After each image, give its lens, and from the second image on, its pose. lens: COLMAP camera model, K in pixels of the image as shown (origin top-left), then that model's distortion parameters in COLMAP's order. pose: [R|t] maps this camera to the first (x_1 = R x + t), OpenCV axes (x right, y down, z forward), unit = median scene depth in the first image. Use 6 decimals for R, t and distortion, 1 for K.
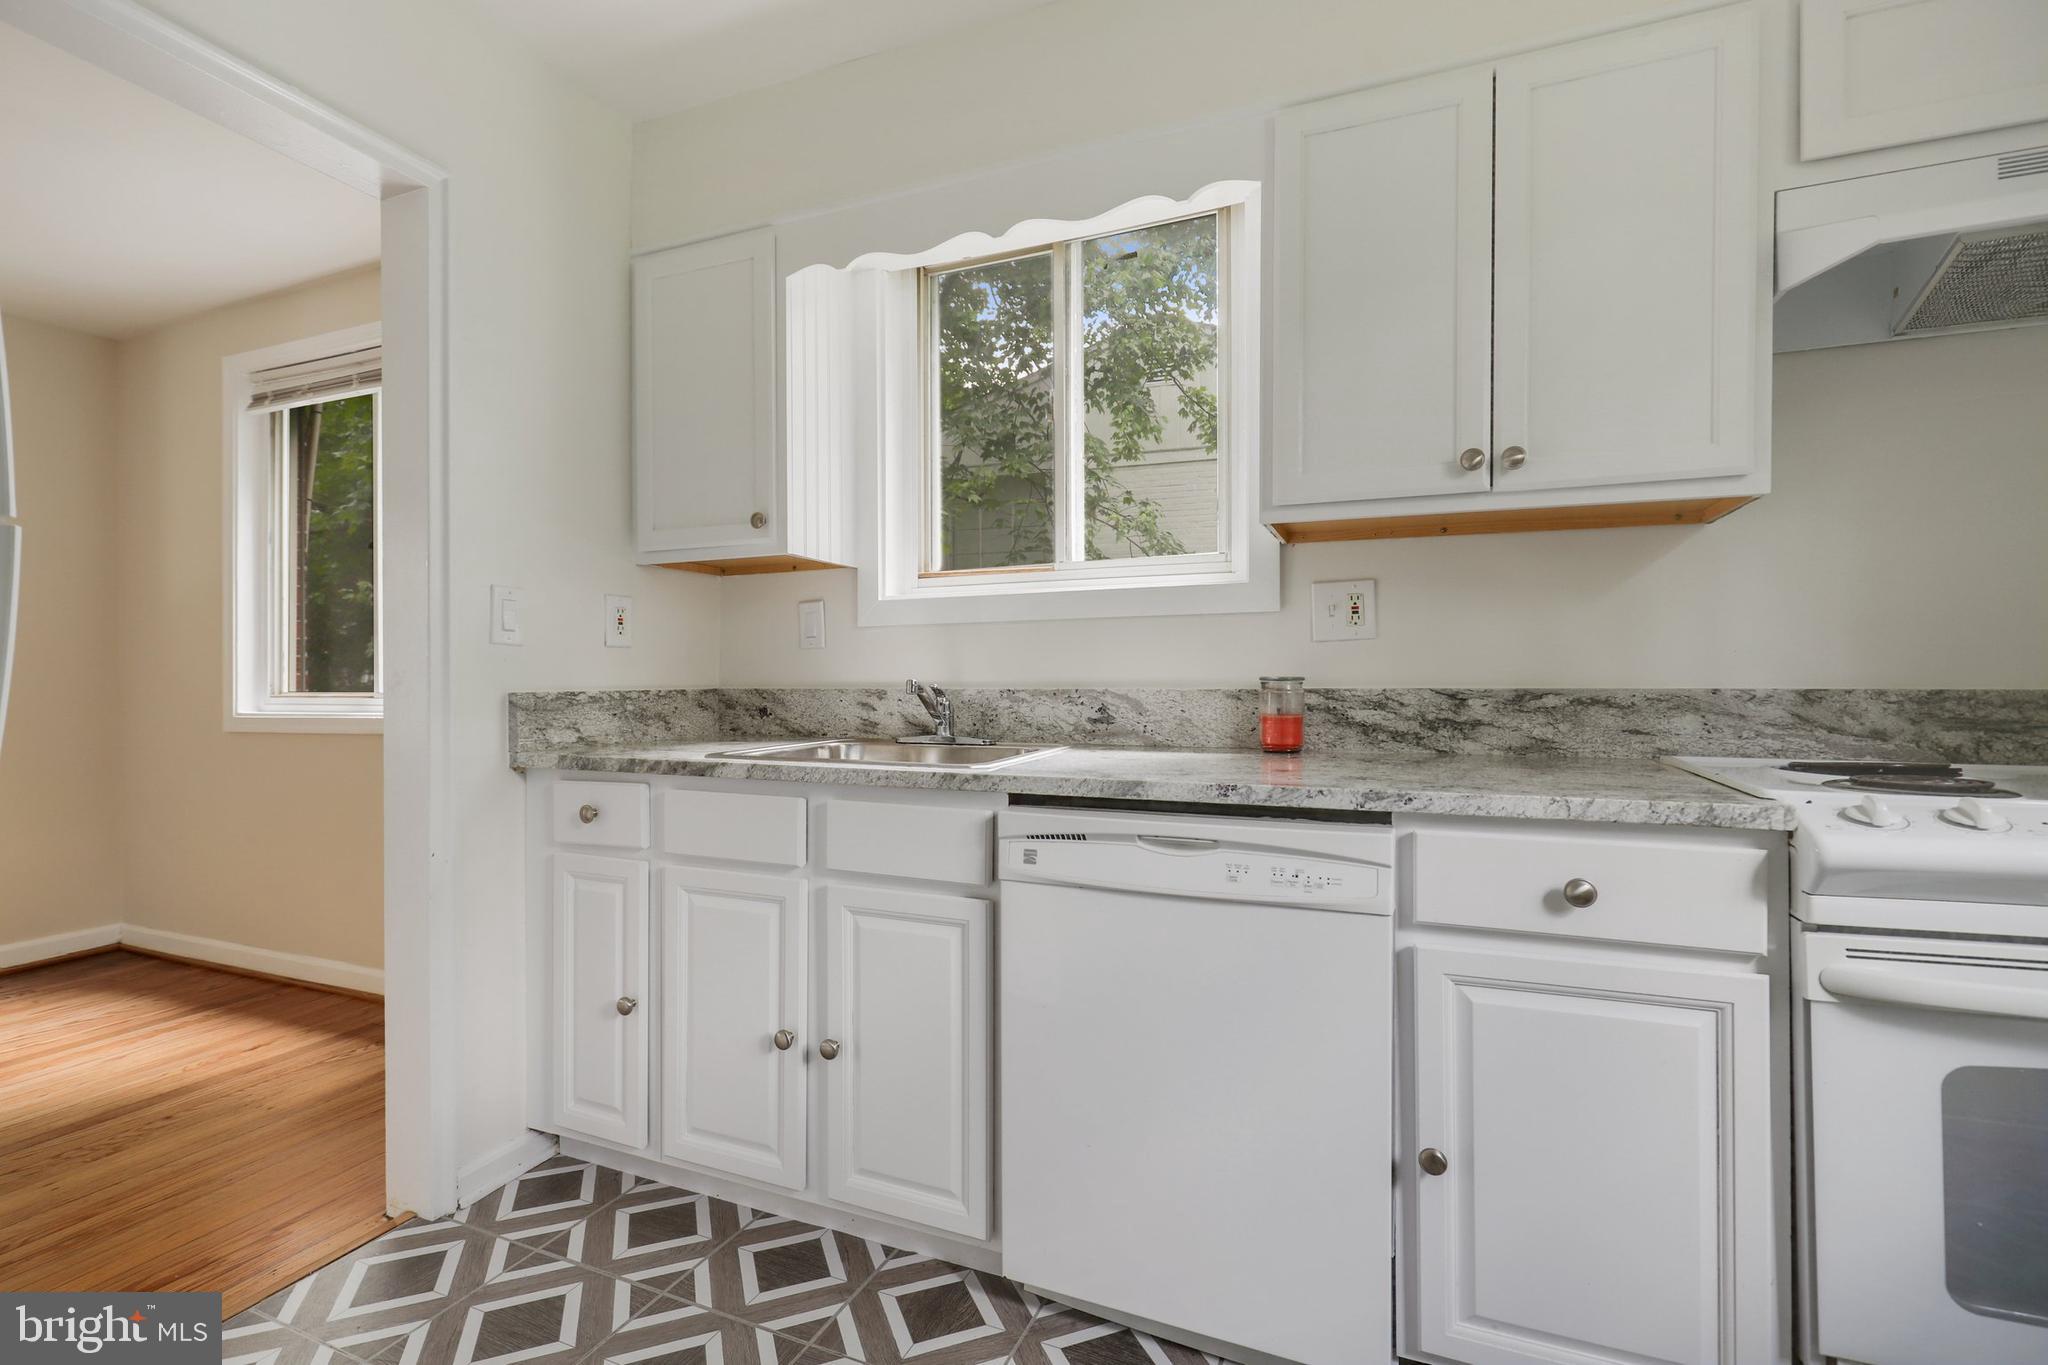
lens RADIAL K [[934.6, 0, 1029.7], [0, 934.6, 681.9], [0, 0, 1]] dist [0.002178, -0.000817]
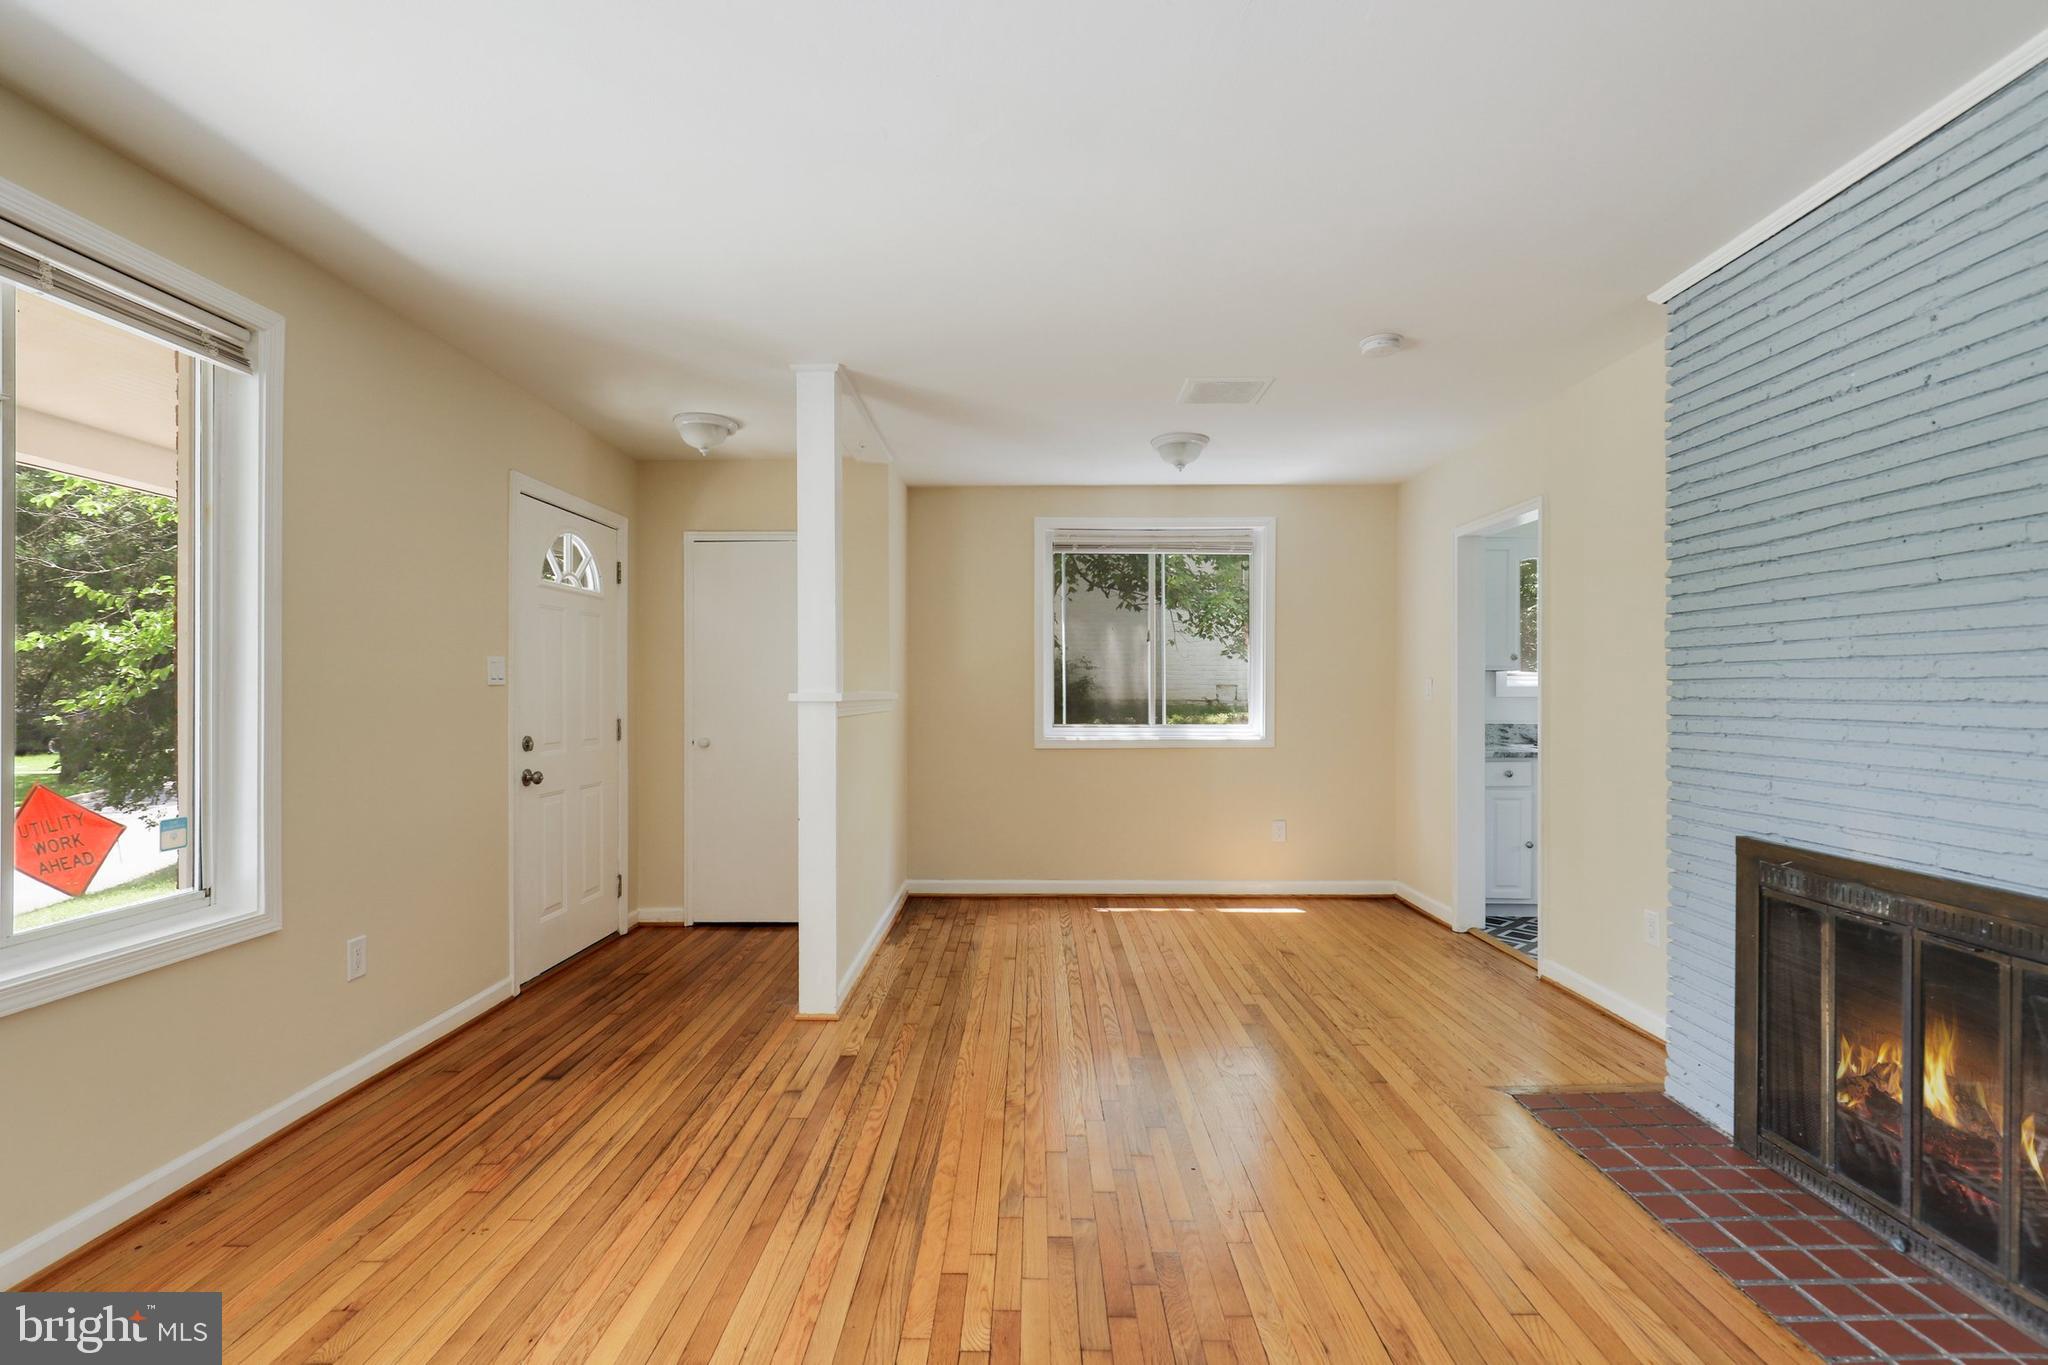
lens RADIAL K [[934.6, 0, 1027.4], [0, 934.6, 690.0], [0, 0, 1]] dist [0.002178, -0.000817]
pose [[0.930747, 0.006006, 0.365615, -2.826410], [-0.005331, 0.999982, -0.002854, -0.083195], [-0.365626, 0.000707, 0.930762, -1.011570]]
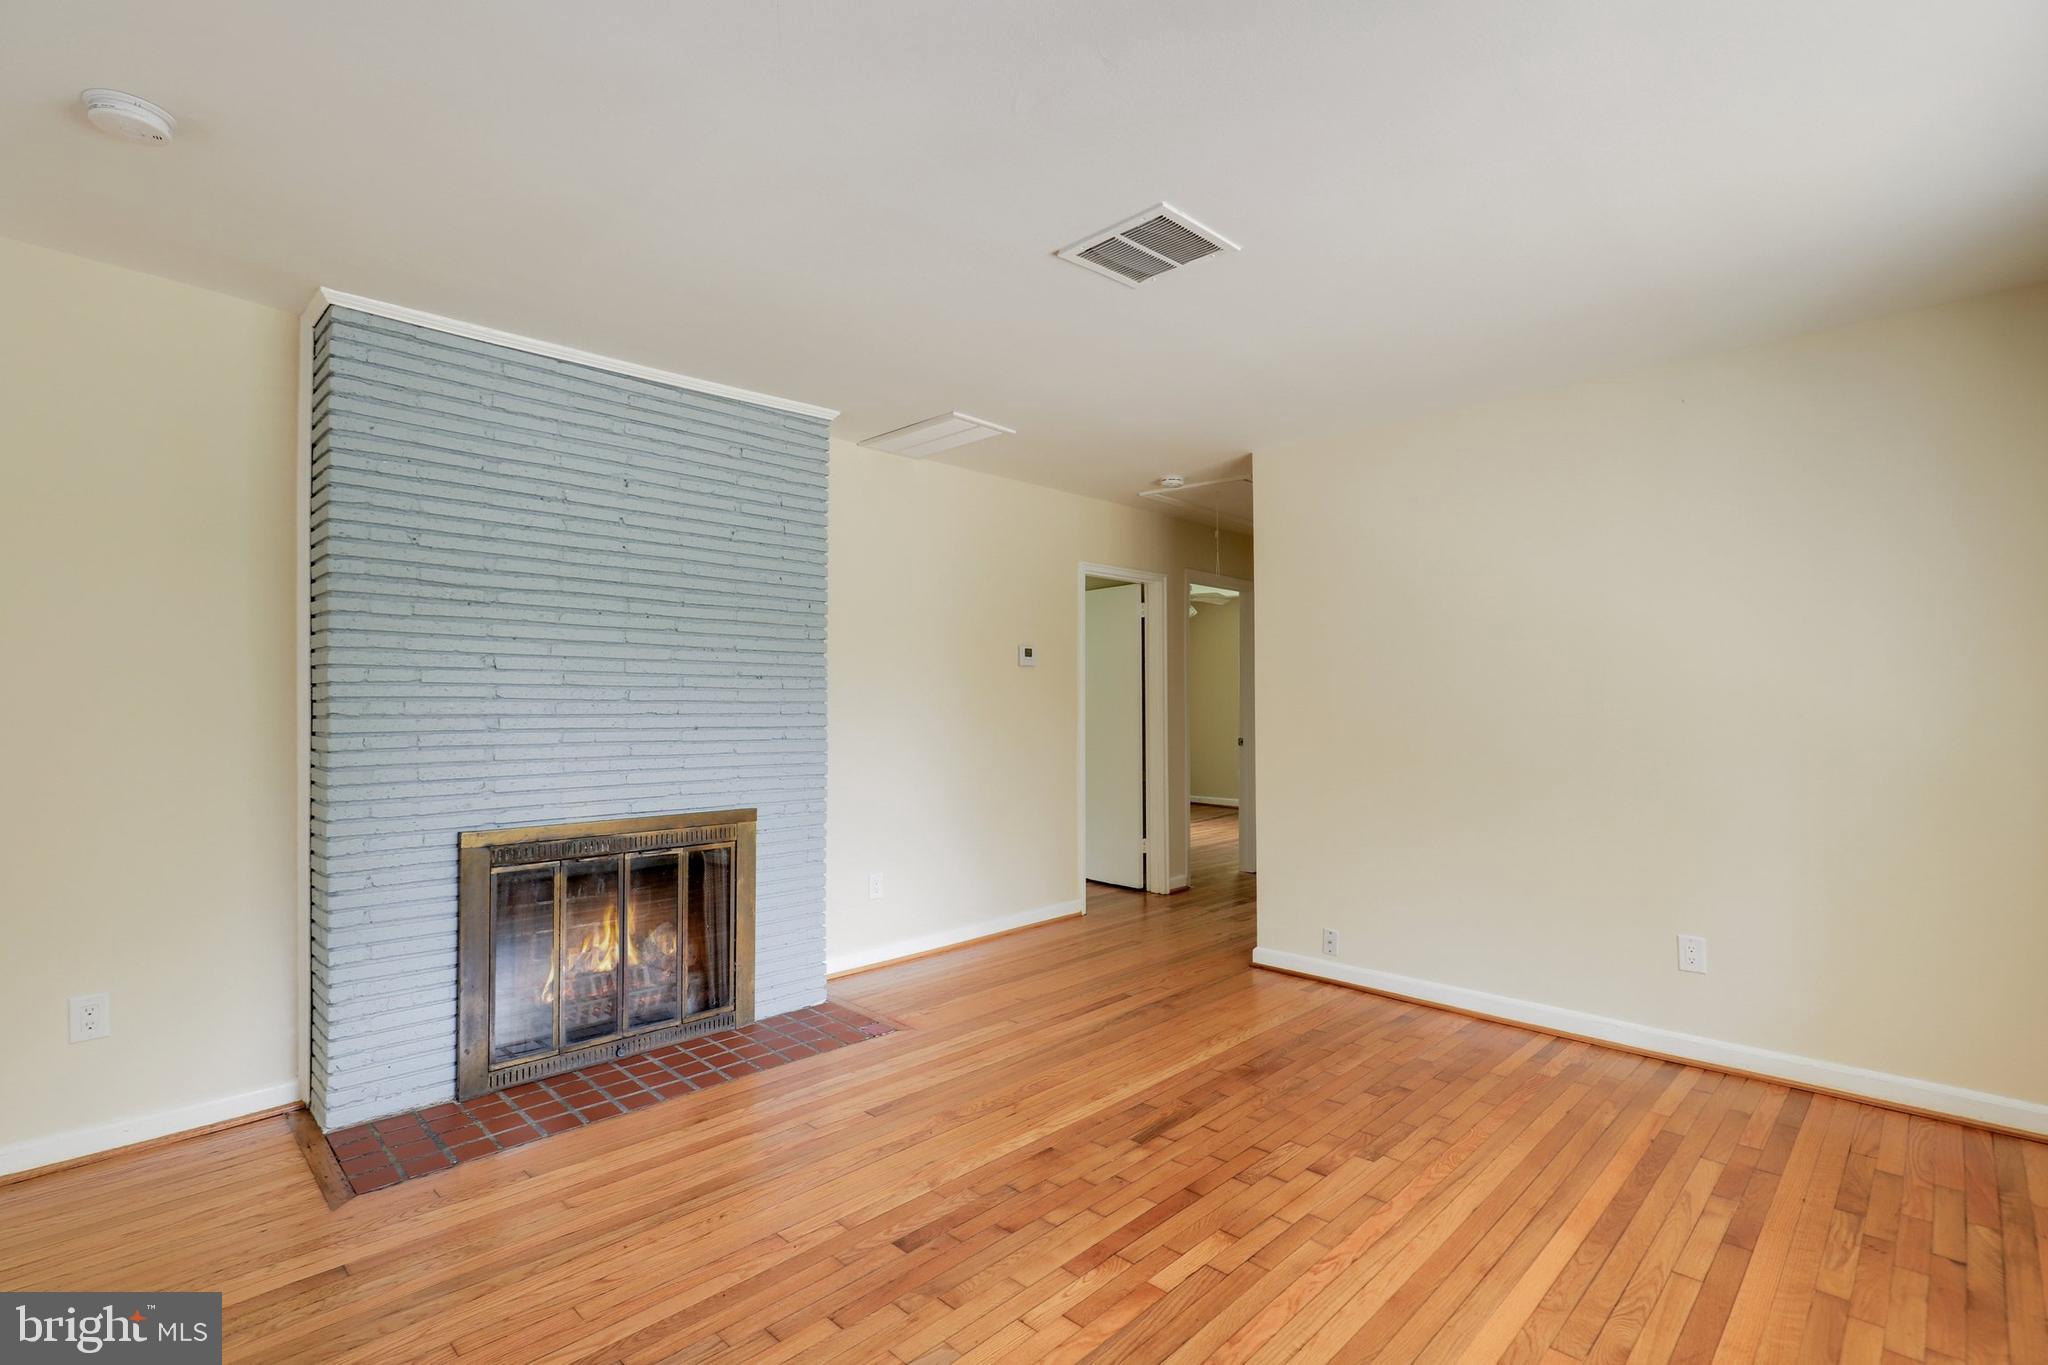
lens RADIAL K [[934.6, 0, 1020.6], [0, 934.6, 687.7], [0, 0, 1]] dist [0.002178, -0.000817]
pose [[-0.920103, 0.014433, 0.391410, -2.864555], [0.005479, 0.999697, -0.023983, -0.083310], [-0.391637, -0.019922, -0.919904, 1.001774]]
